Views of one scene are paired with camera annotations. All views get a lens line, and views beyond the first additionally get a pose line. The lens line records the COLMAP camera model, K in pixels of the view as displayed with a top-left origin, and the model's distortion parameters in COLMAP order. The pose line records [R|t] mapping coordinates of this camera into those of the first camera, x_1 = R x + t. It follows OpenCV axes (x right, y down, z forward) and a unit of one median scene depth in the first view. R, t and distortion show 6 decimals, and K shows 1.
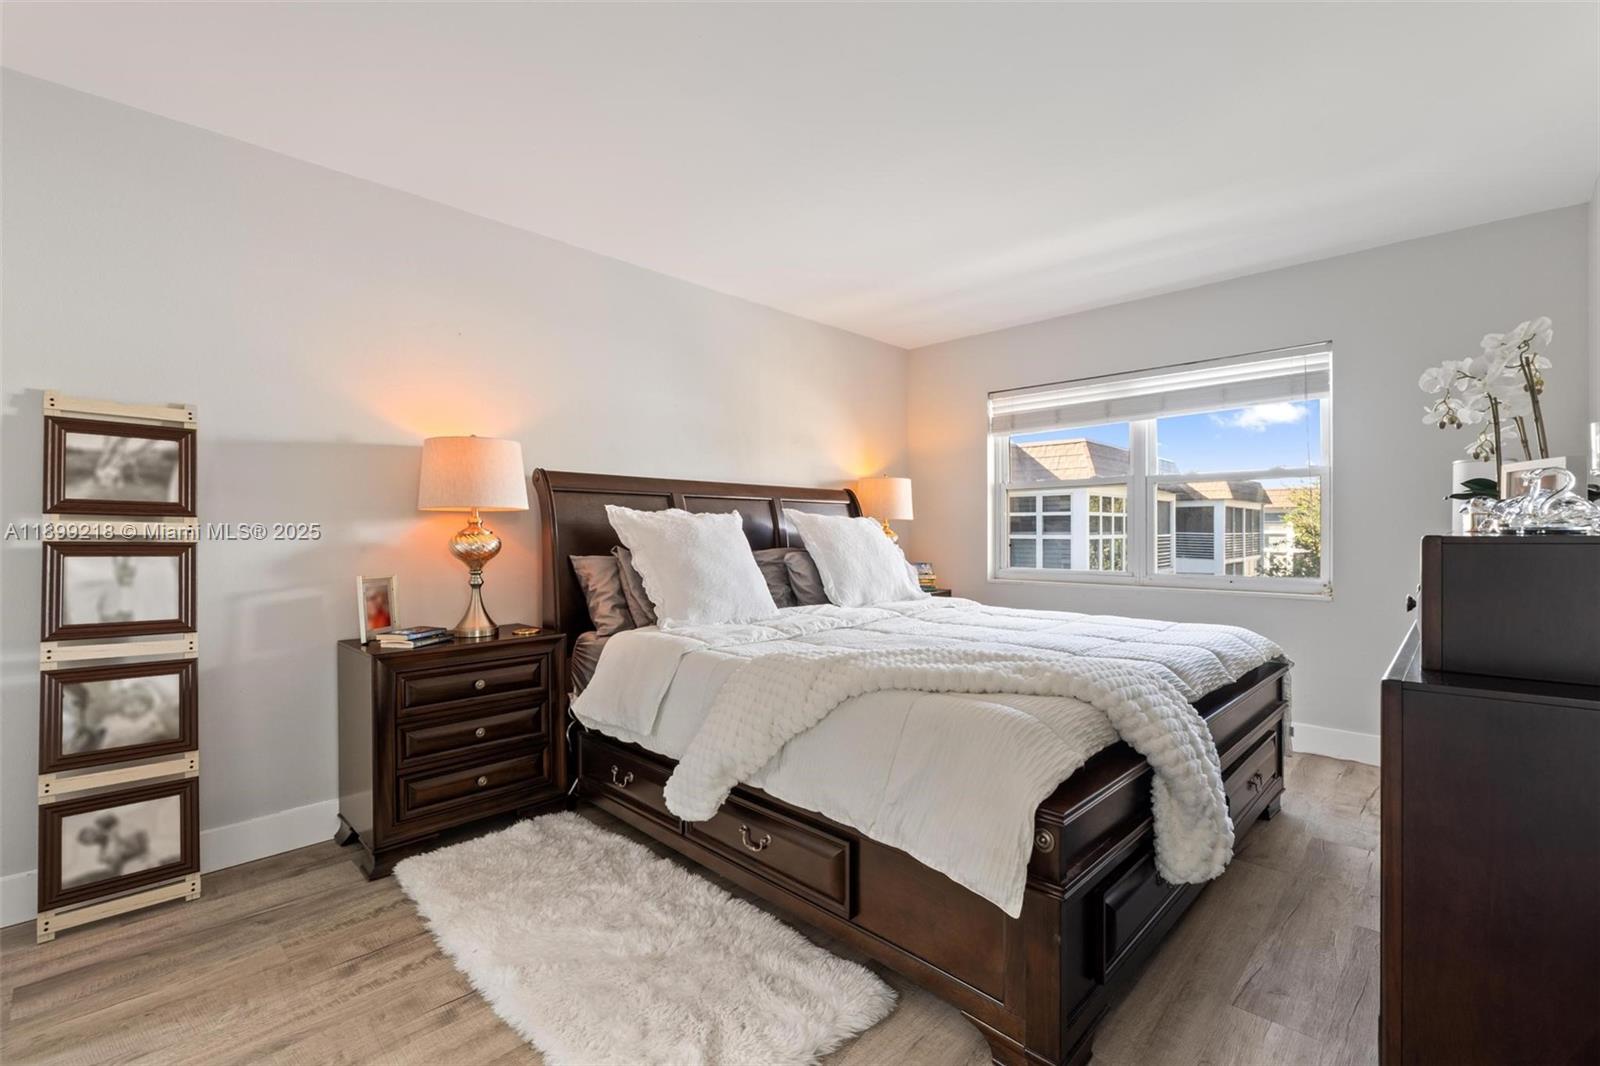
lens RADIAL K [[692.9, 0, 800.0], [0, 692.9, 533.0], [0, 0, 1]] dist [-0.002901, -0.000672]
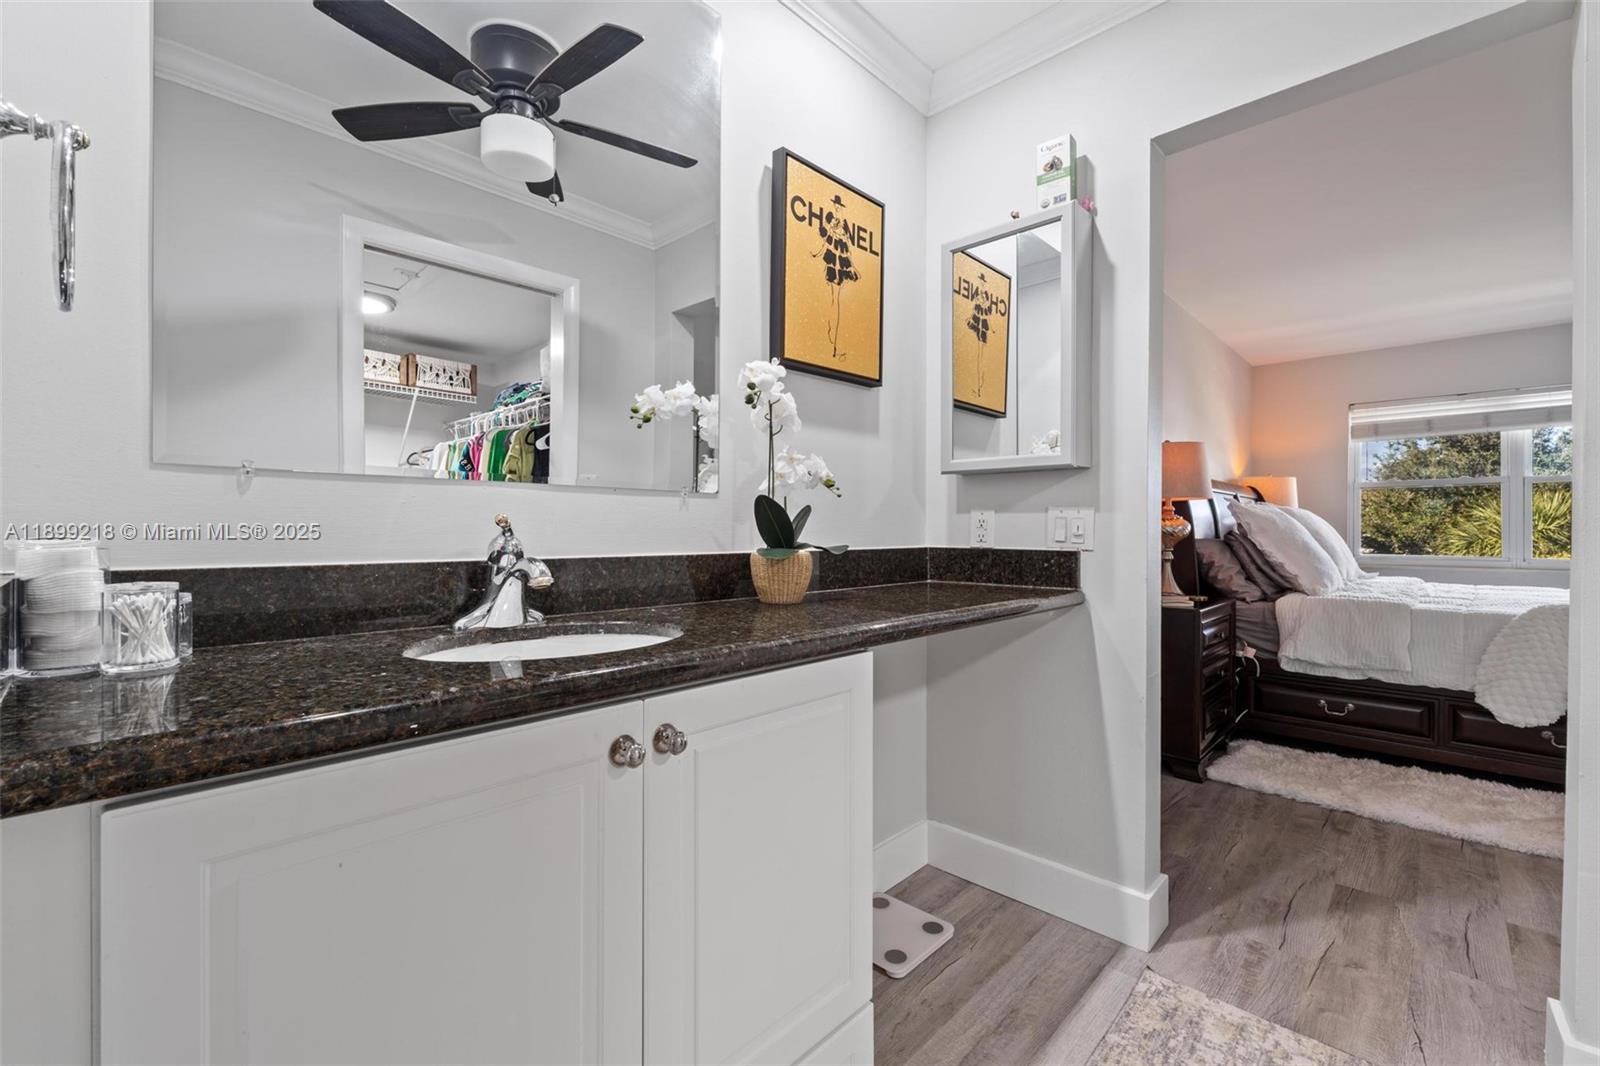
lens RADIAL K [[684.6, 0, 804.8], [0, 684.6, 523.5], [0, 0, 1]] dist [-0.001398, 0.000115]
pose [[0.999723, 0.006235, 0.022701, -1.400230], [-0.006004, 0.999930, -0.010209, 0.031921], [-0.022763, 0.010070, 0.999690, -0.275444]]
